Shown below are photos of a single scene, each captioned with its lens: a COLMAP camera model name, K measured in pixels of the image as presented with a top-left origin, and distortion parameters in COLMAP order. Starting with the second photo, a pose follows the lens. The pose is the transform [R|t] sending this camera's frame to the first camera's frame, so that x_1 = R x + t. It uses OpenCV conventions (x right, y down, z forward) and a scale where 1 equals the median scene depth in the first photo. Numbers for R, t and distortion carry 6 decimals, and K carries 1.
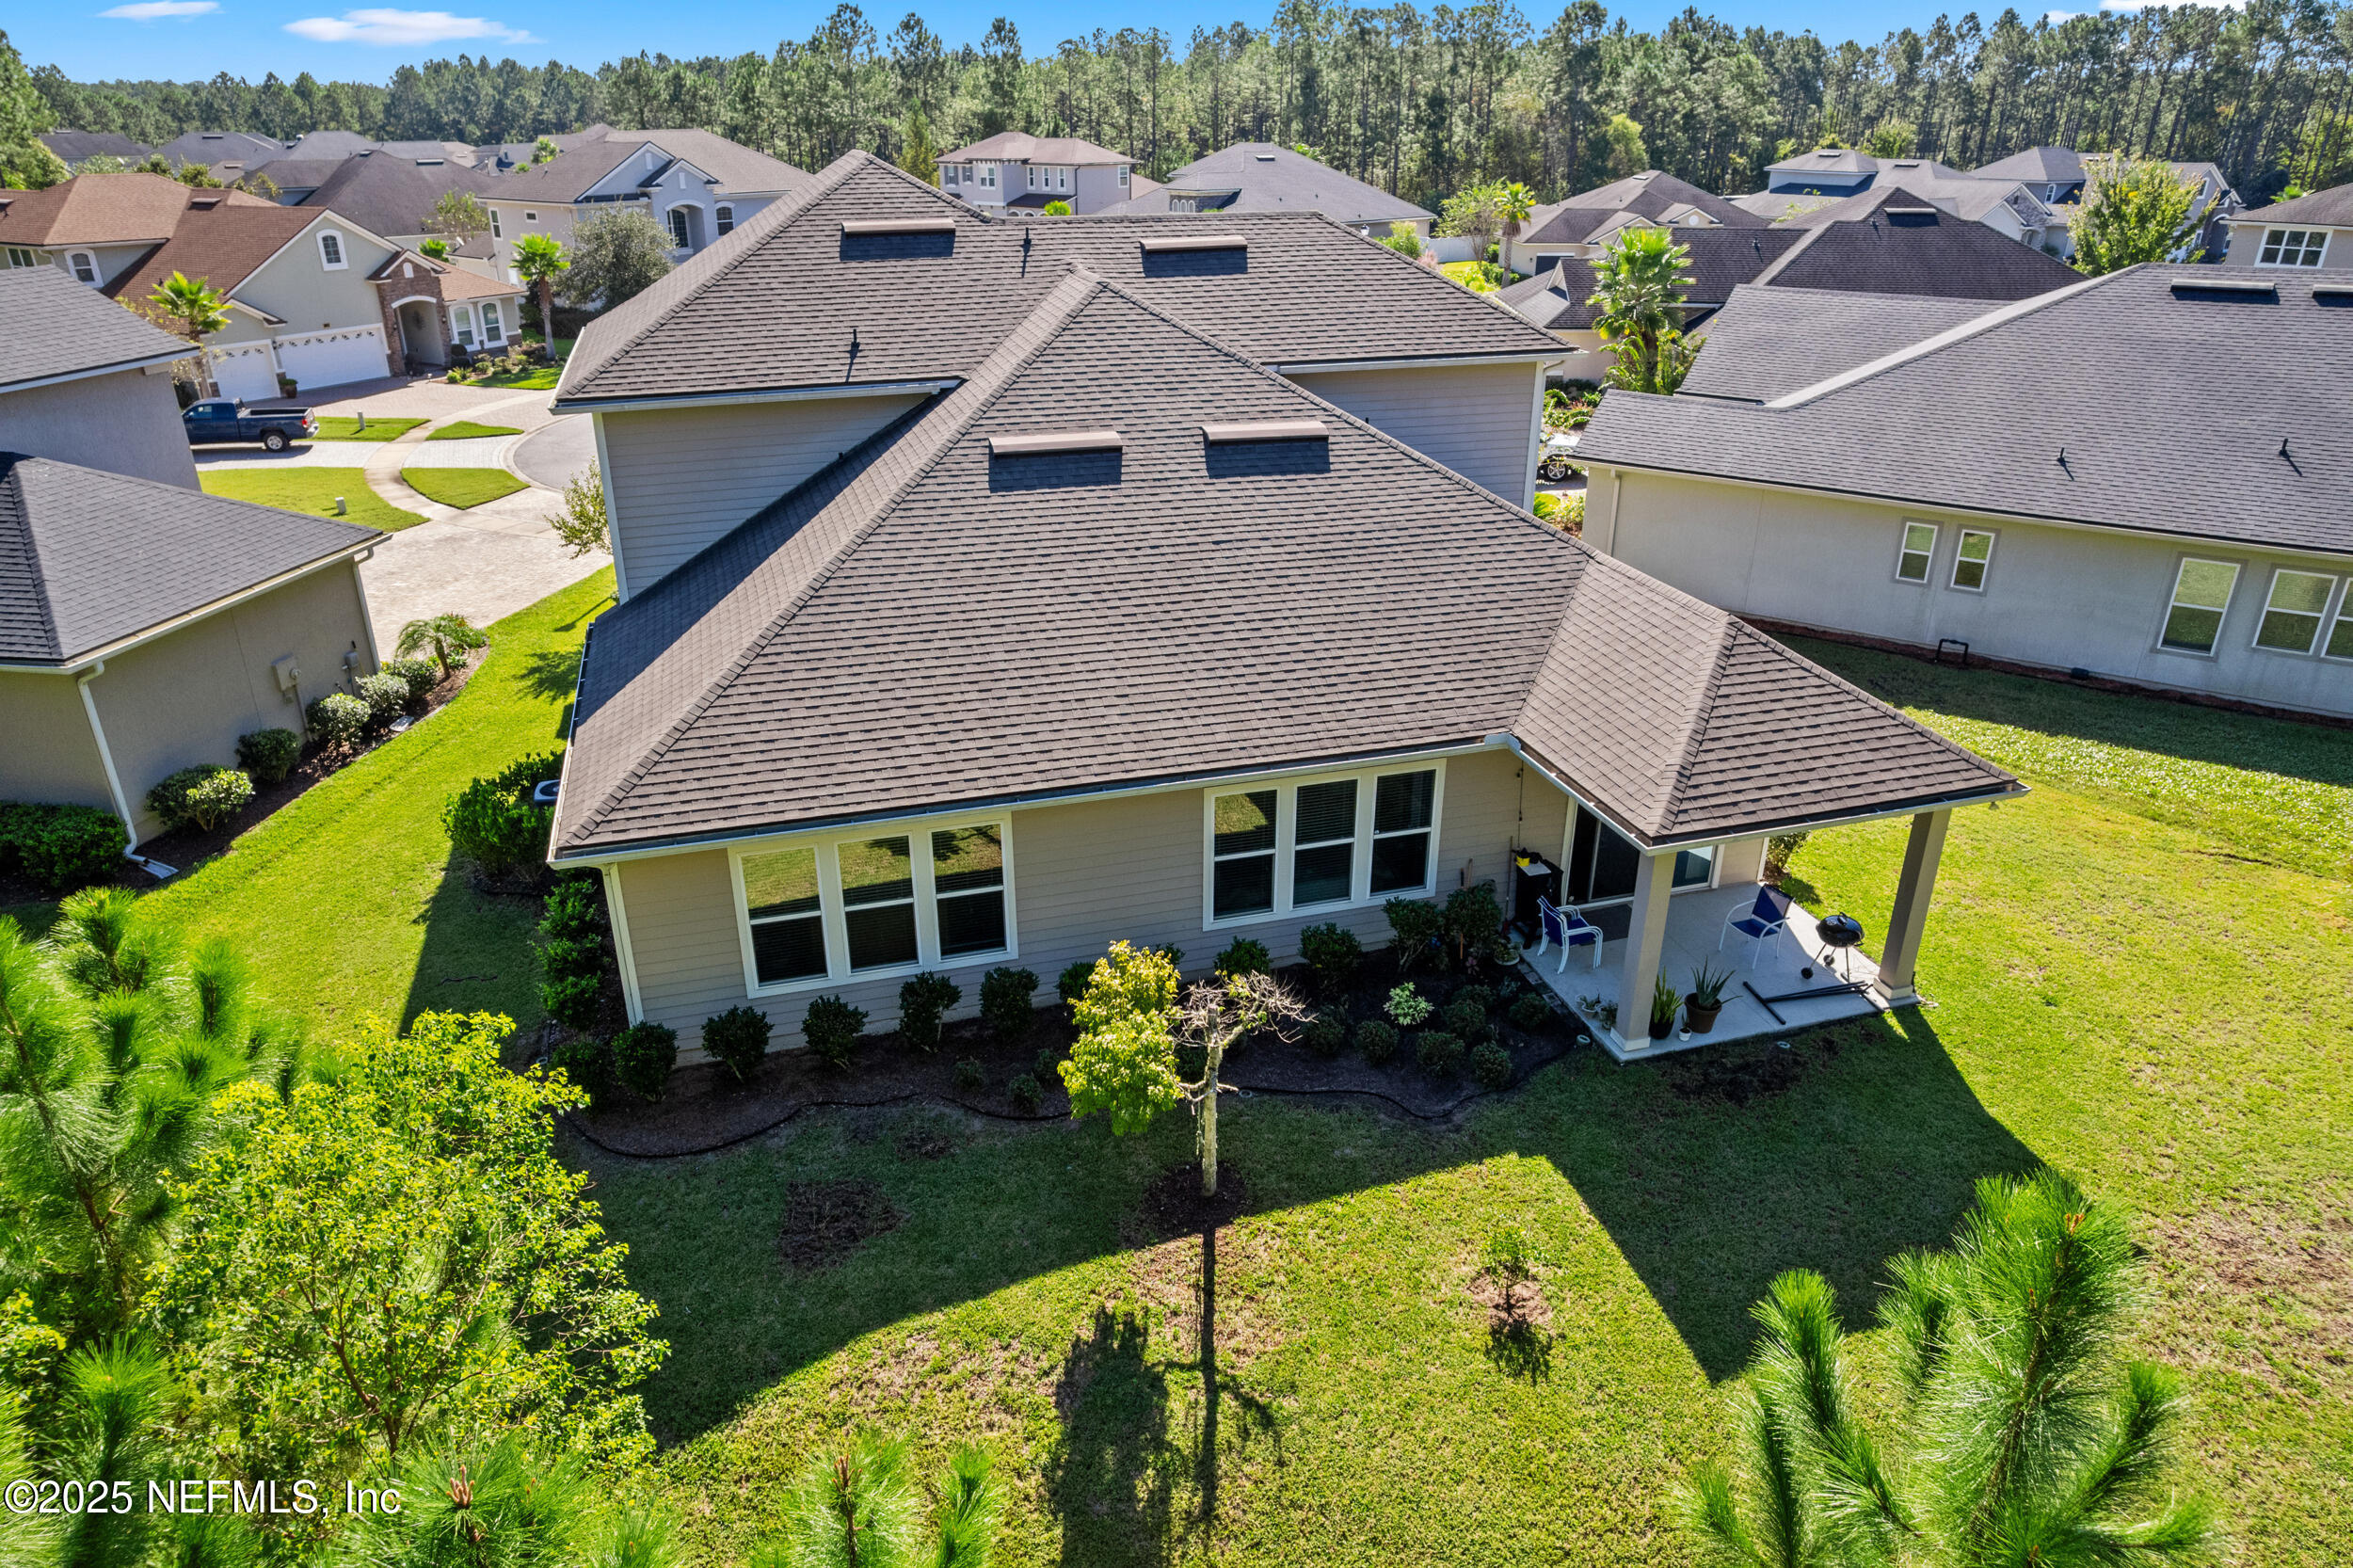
lens RADIAL K [[1503.8, 0, 1156.1], [0, 1503.8, 794.9], [0, 0, 1]] dist [-0.084064, 0.078221]
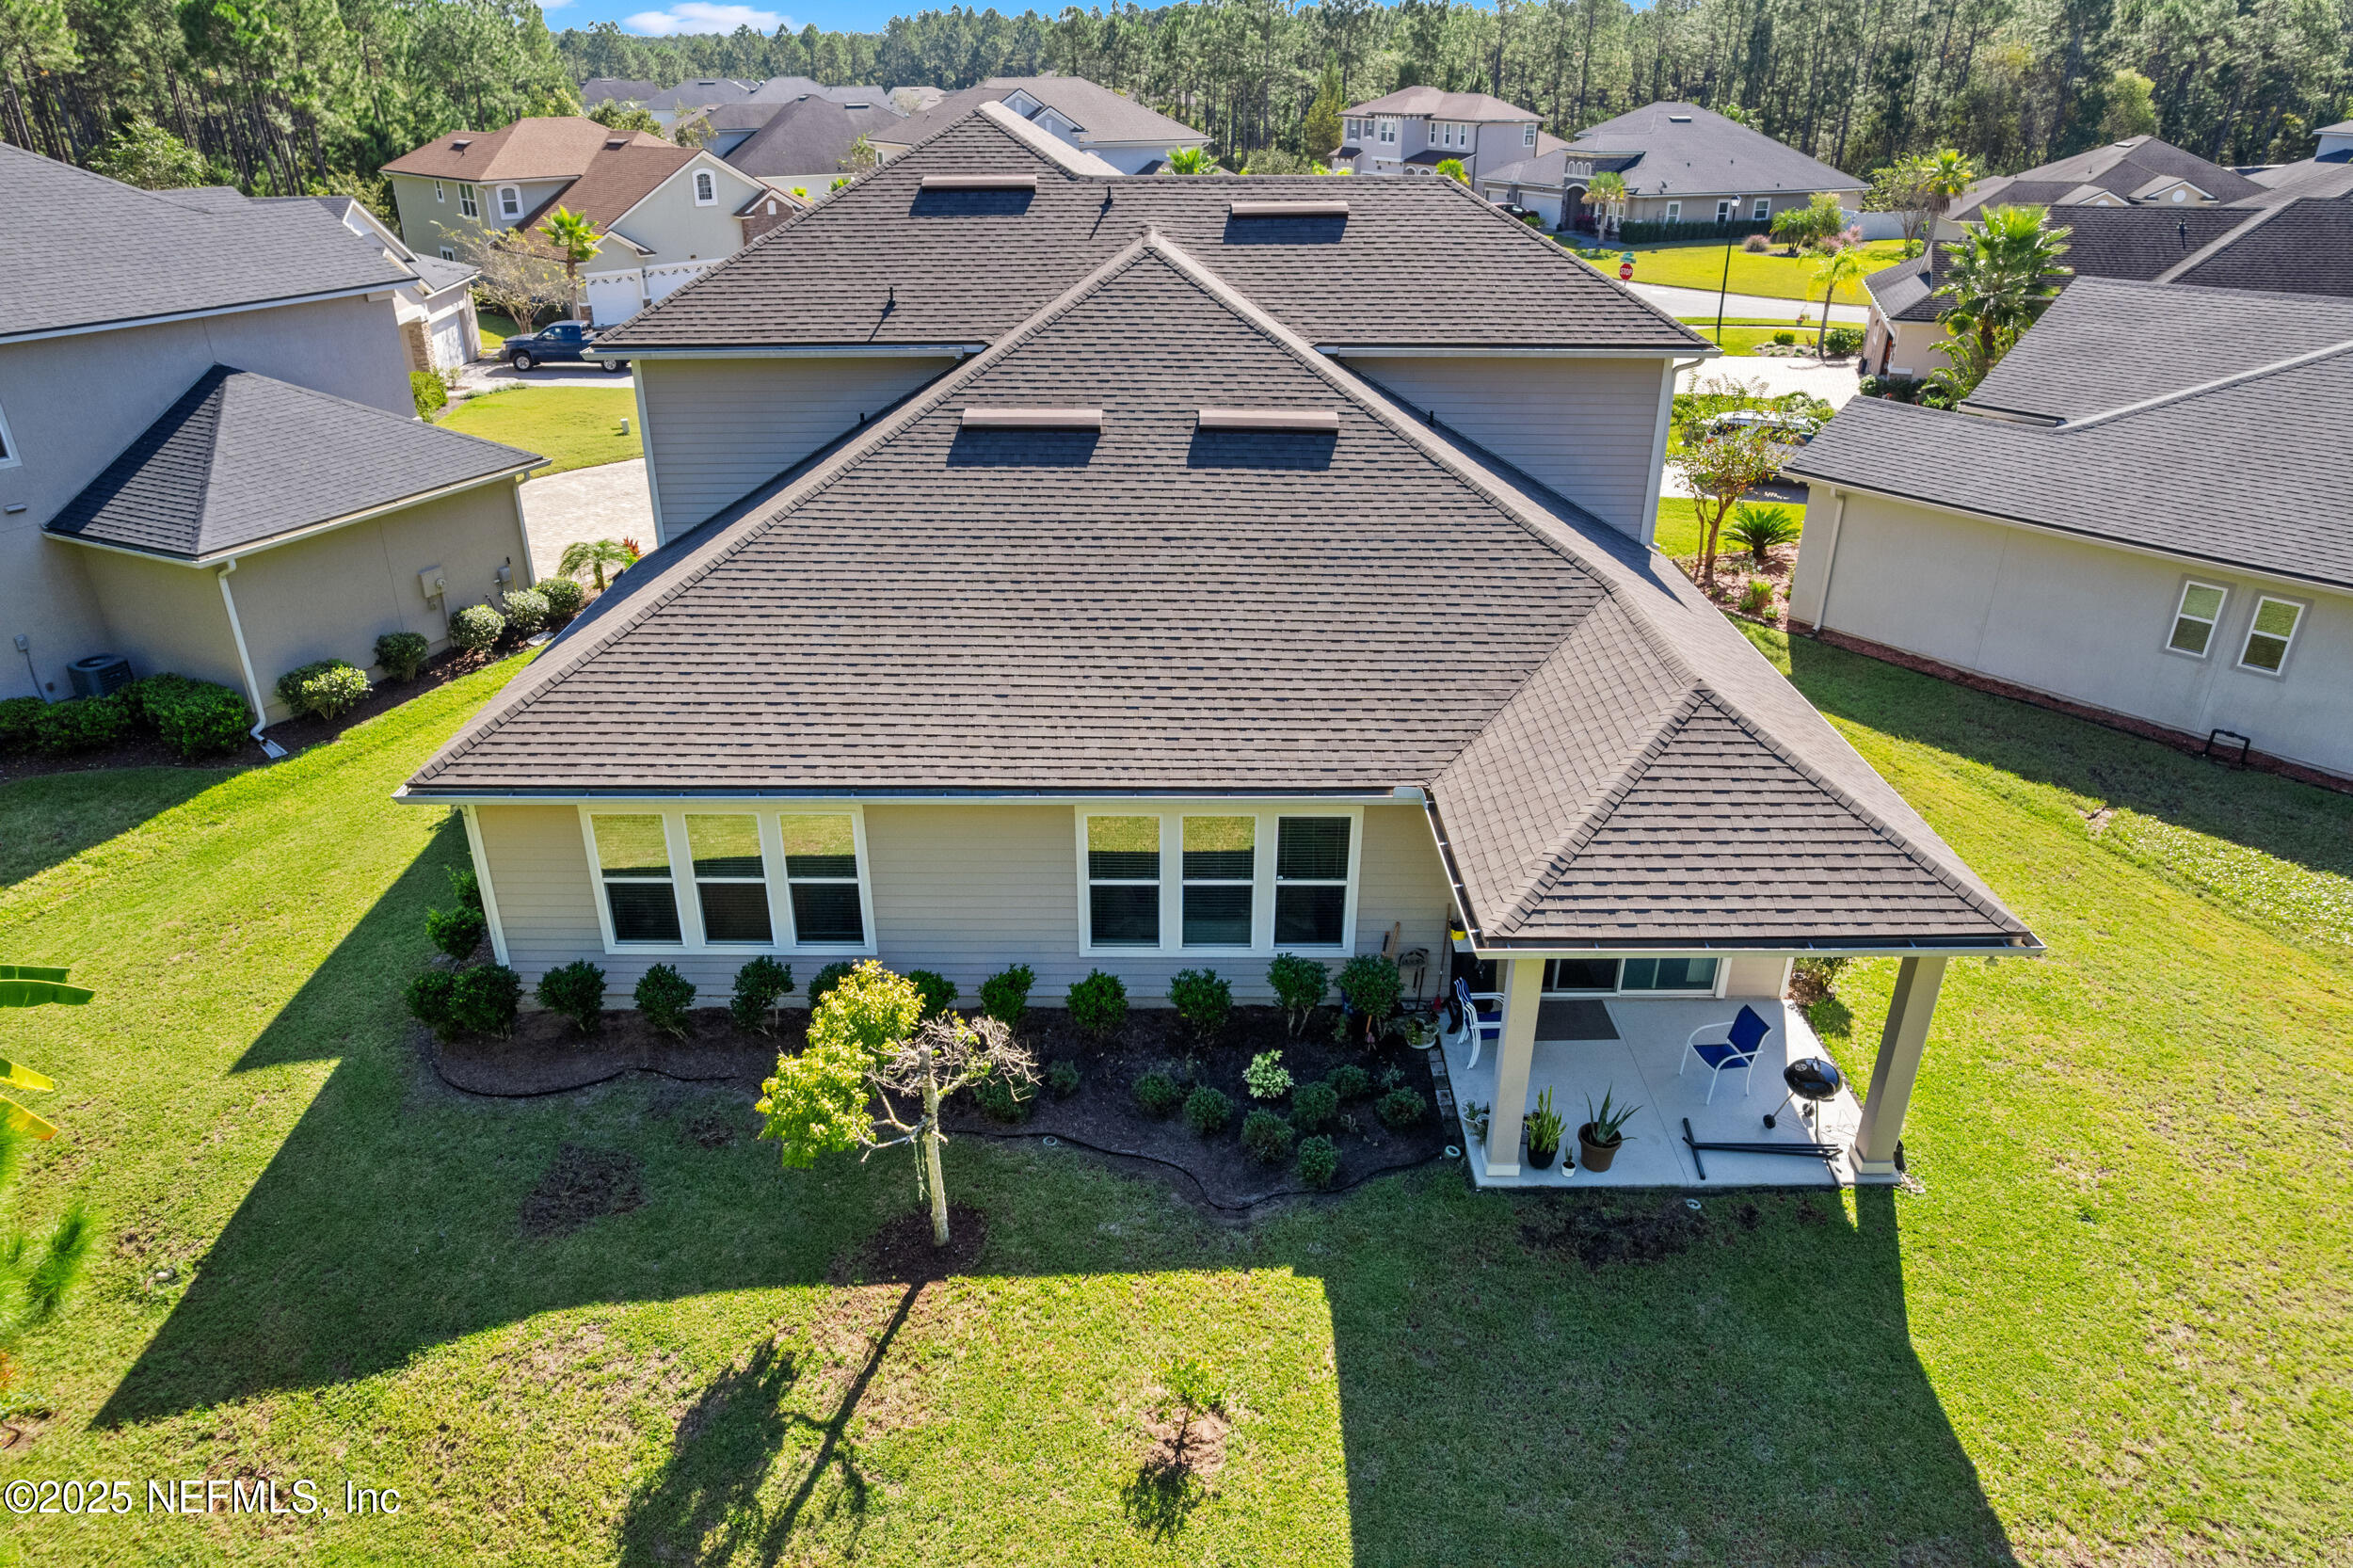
lens RADIAL K [[1503.8, 0, 1156.1], [0, 1503.8, 794.9], [0, 0, 1]] dist [-0.084064, 0.078221]
pose [[0.957815, 0.129171, -0.256720, 0.281897], [-0.122197, 0.991574, 0.043009, -0.050450], [0.260113, -0.009825, 0.965528, 0.109915]]
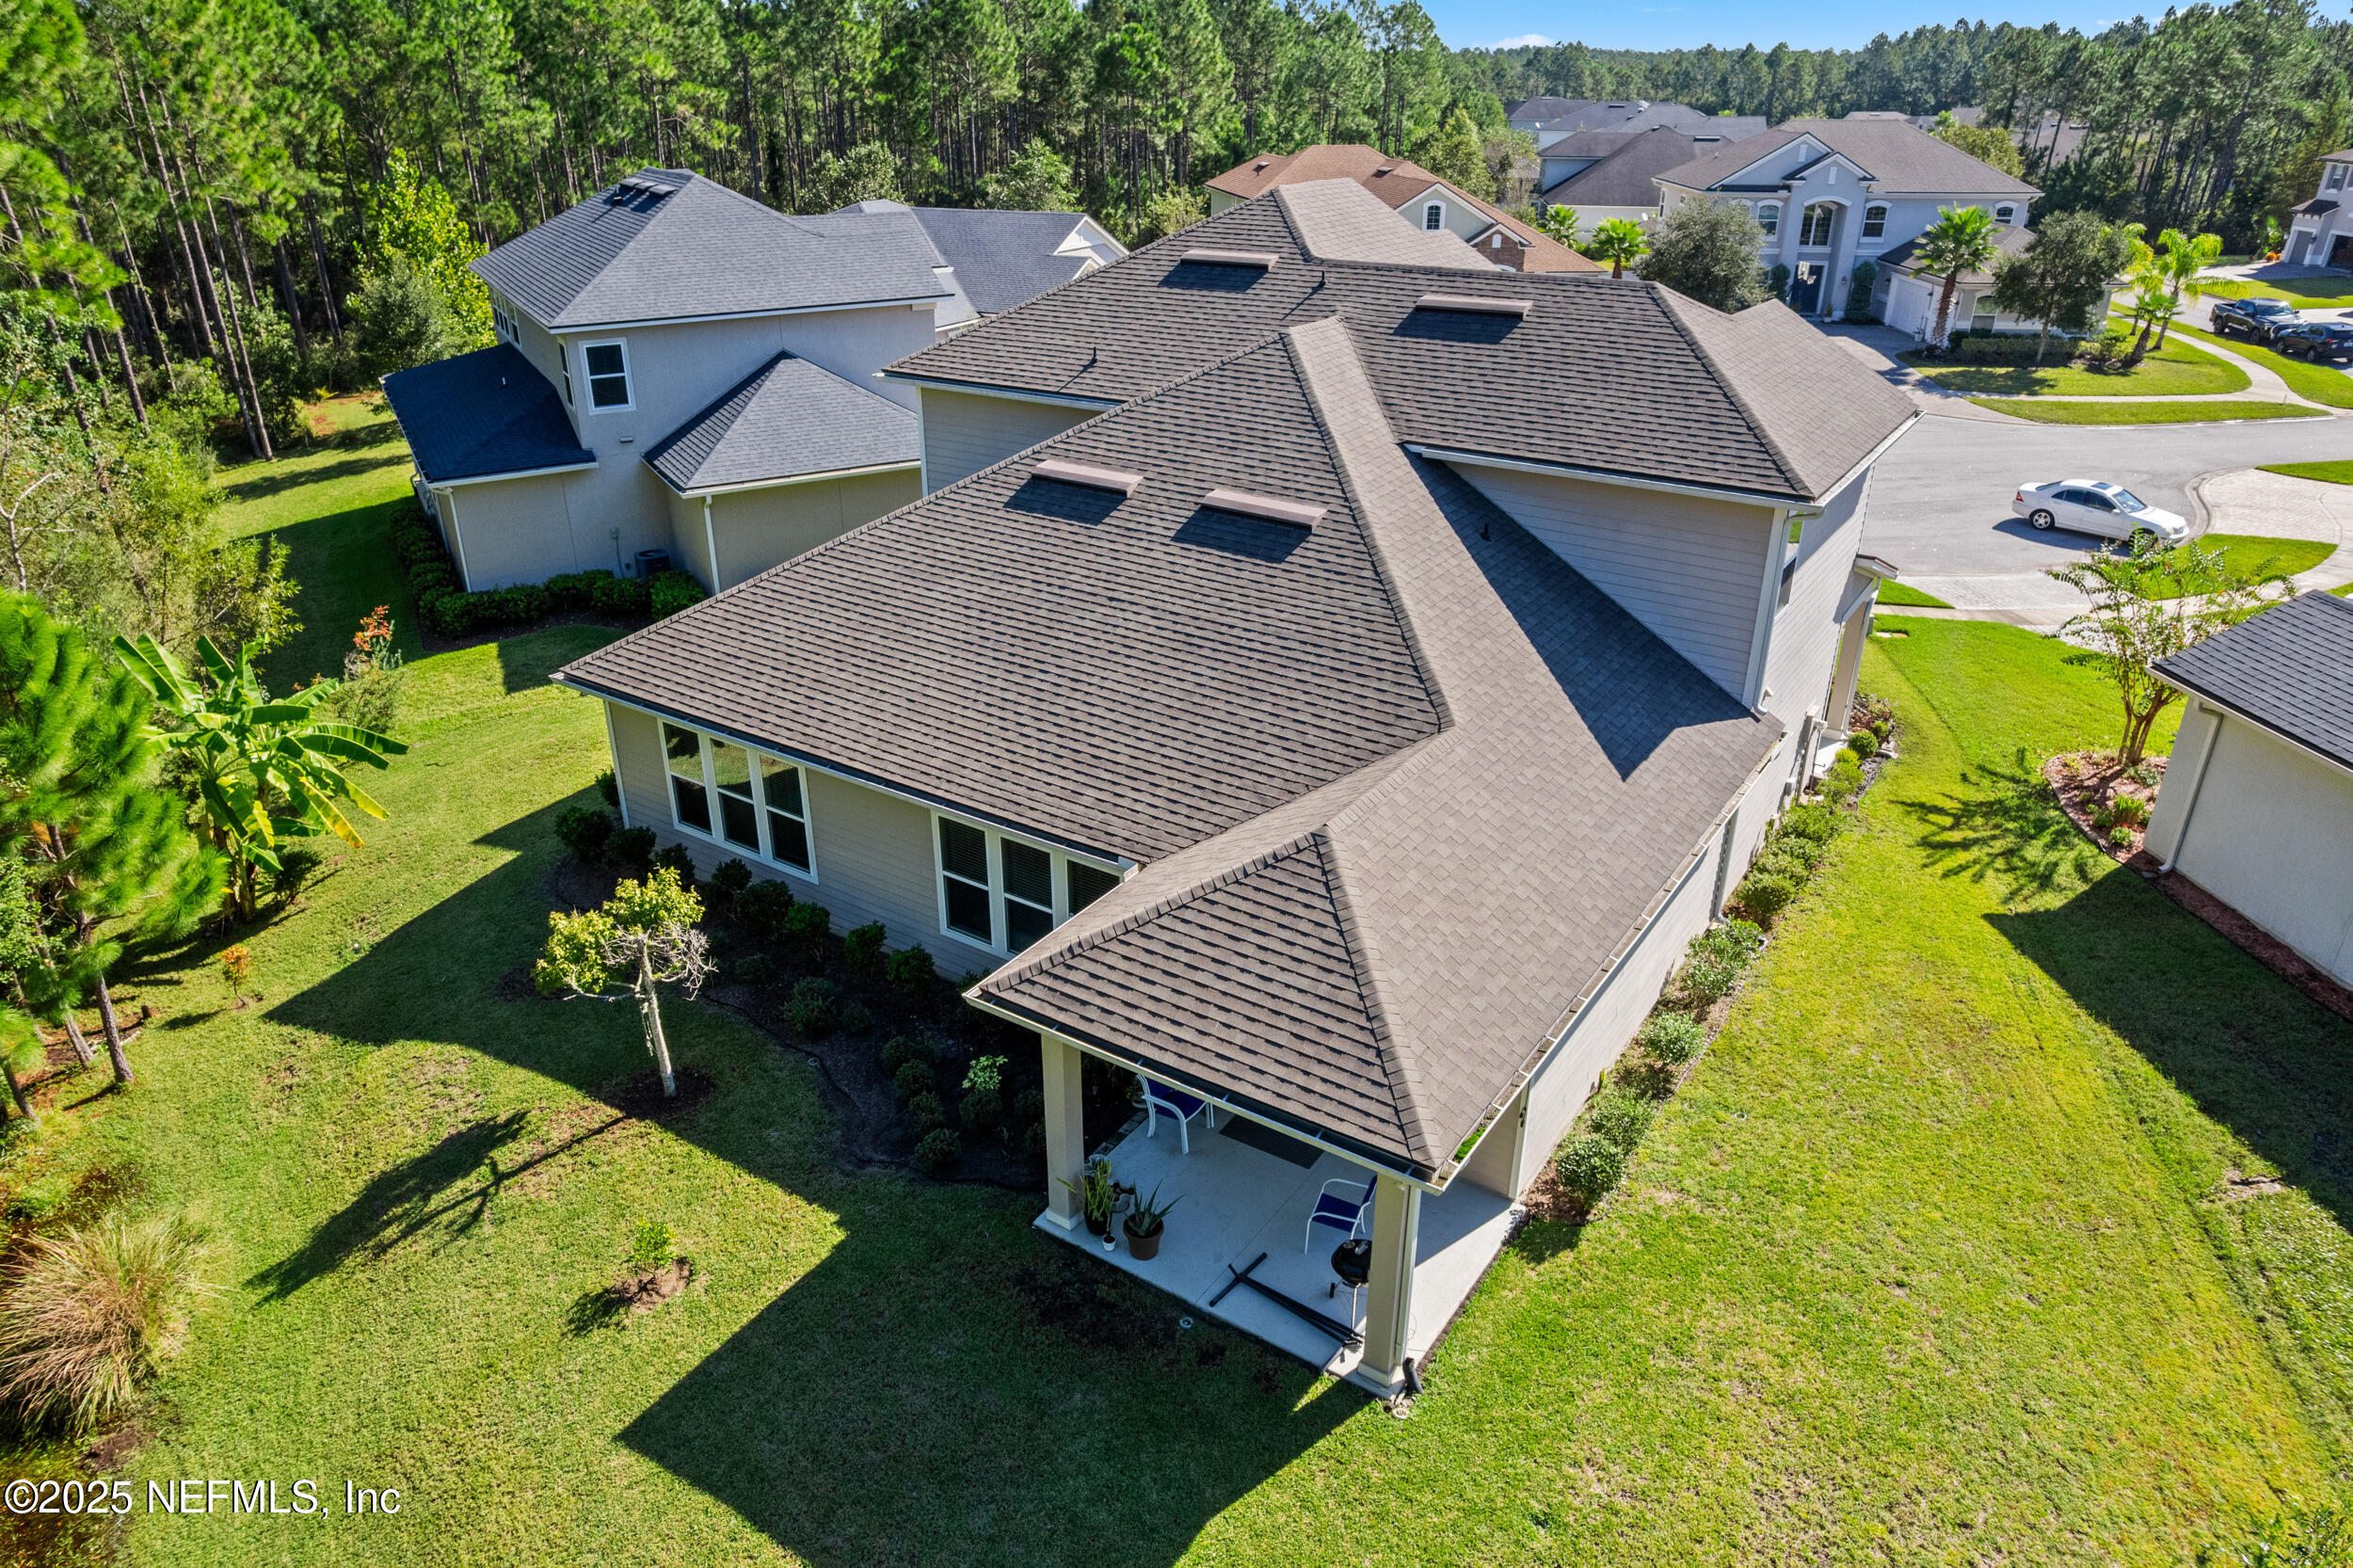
lens RADIAL K [[1503.8, 0, 1156.1], [0, 1503.8, 794.9], [0, 0, 1]] dist [-0.084064, 0.078221]
pose [[0.629507, 0.338618, -0.699328, 0.796416], [-0.323860, 0.932480, 0.159985, -0.211493], [0.706283, 0.125773, 0.696668, 0.319916]]
